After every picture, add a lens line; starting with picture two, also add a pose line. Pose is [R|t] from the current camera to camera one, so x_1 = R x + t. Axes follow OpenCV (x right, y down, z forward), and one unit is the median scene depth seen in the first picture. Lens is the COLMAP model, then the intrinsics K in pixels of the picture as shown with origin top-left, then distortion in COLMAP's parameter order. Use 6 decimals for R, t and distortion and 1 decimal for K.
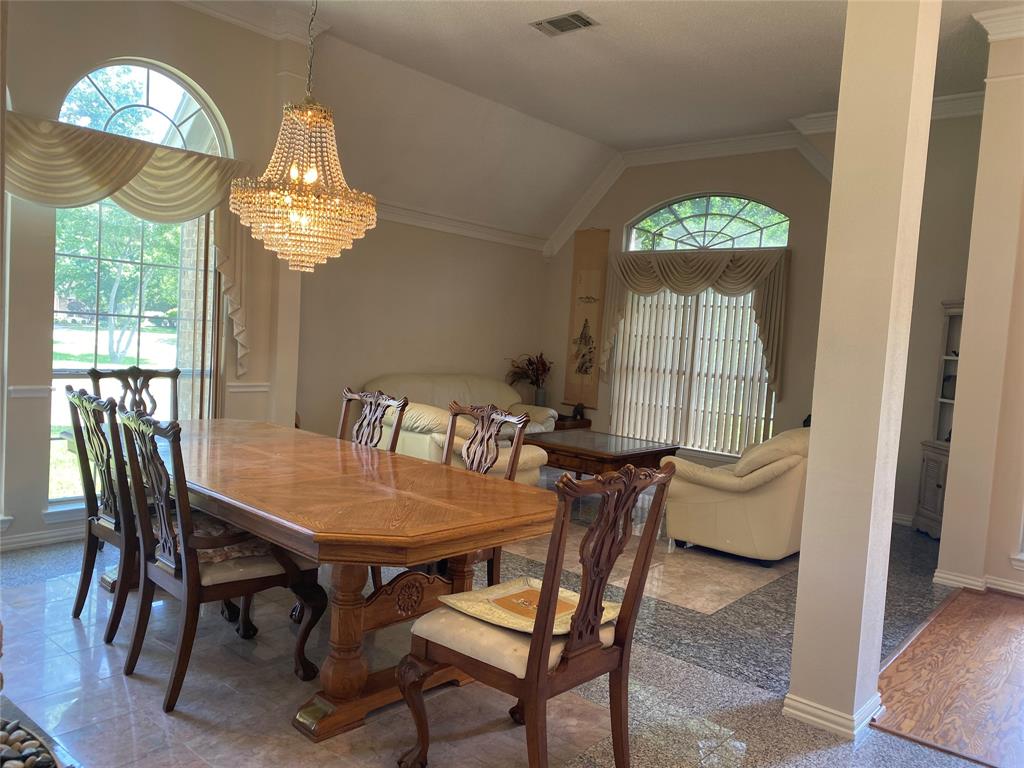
lens RADIAL K [[781.0, 0, 502.2], [0, 781.0, 394.0], [0, 0, 1]] dist [0.053633, -0.067751]
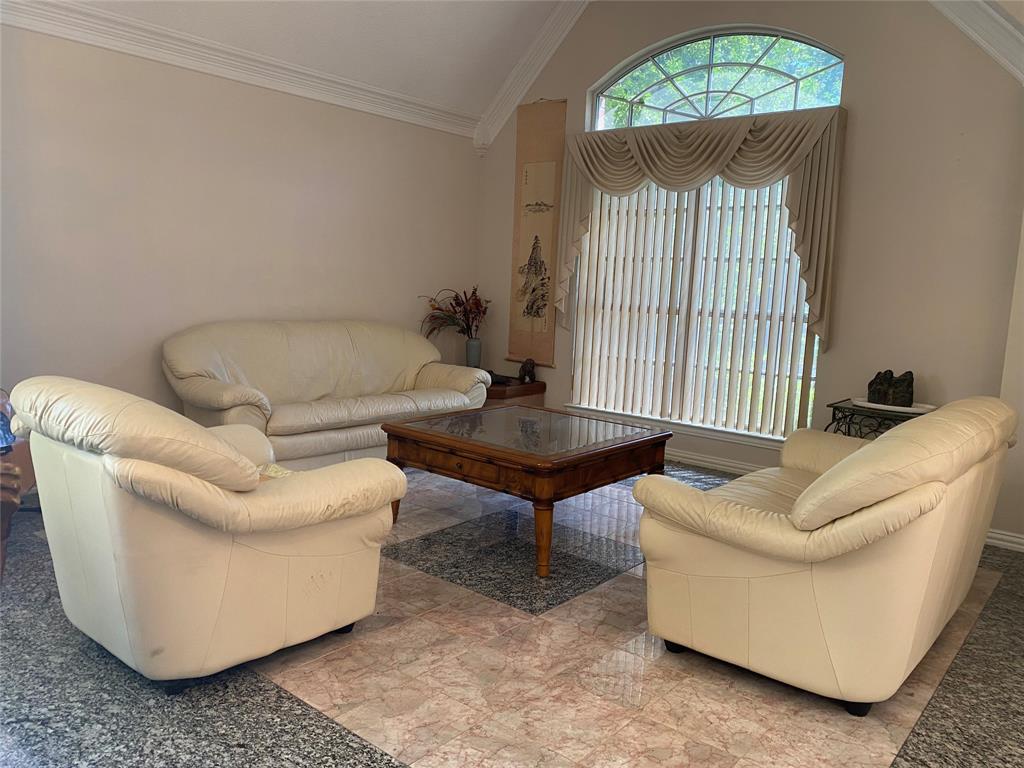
lens RADIAL K [[781.0, 0, 518.0], [0, 781.0, 401.7], [0, 0, 1]] dist [0.053633, -0.067751]
pose [[0.999292, -0.025069, 0.028054, 0.075809], [0.022860, 0.996811, 0.076450, -0.004139], [-0.029881, -0.075754, 0.996679, 0.335237]]
